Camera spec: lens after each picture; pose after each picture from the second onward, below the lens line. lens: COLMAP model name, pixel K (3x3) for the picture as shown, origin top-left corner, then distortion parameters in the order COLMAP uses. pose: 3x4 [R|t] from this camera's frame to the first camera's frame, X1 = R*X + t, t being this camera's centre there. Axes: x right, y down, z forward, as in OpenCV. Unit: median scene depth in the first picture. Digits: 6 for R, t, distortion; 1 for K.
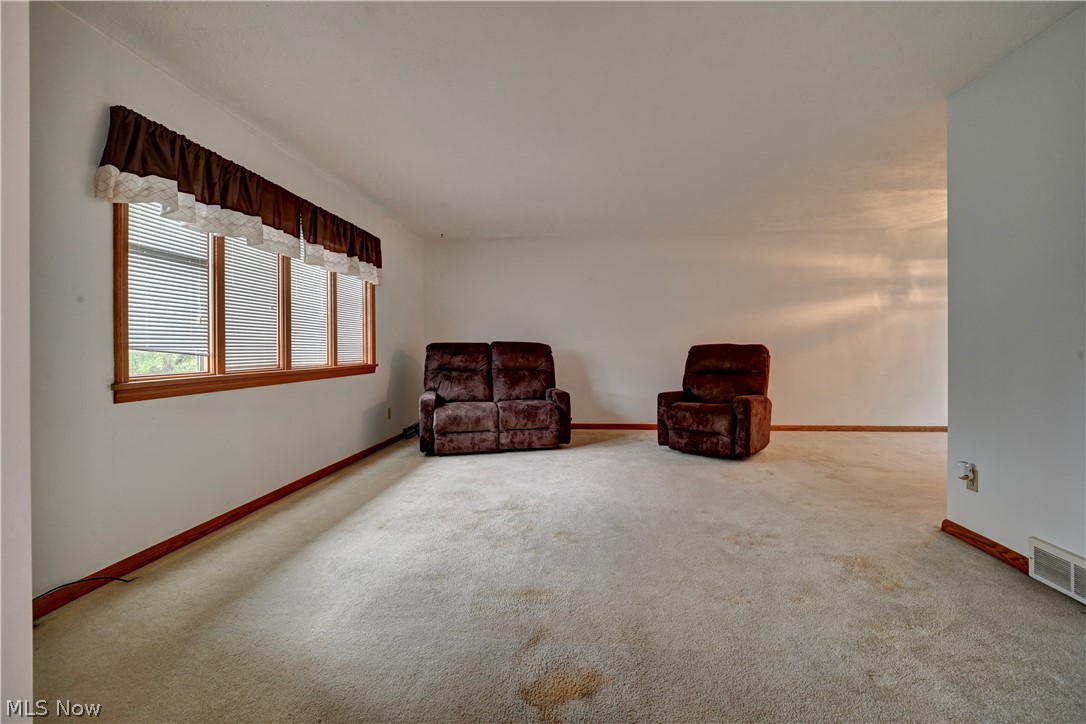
lens RADIAL K [[469.4, 0, 545.2], [0, 469.4, 352.9], [0, 0, 1]] dist [-0.015757, -0.000601]
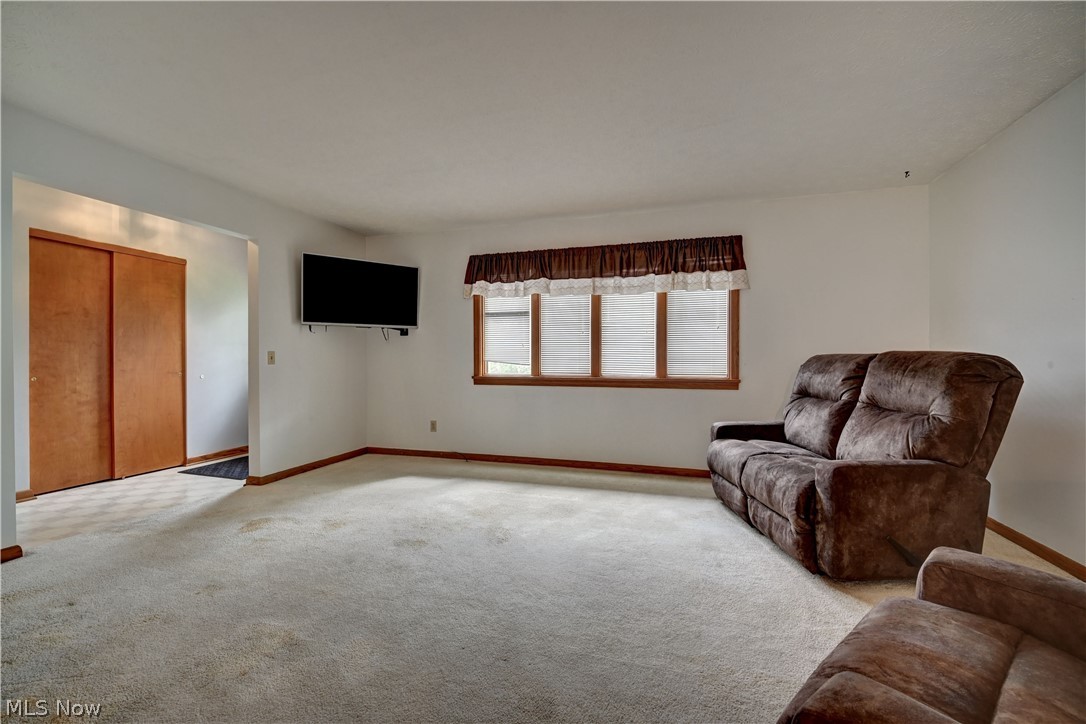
lens RADIAL K [[450.4, 0, 547.4], [0, 450.4, 361.1], [0, 0, 1]] dist [-0.015608, -0.000565]
pose [[-0.221026, 0.008324, -0.975232, 0.940361], [-0.011827, 0.999867, 0.011215, -0.030463], [0.975196, 0.014013, -0.220899, 1.470297]]
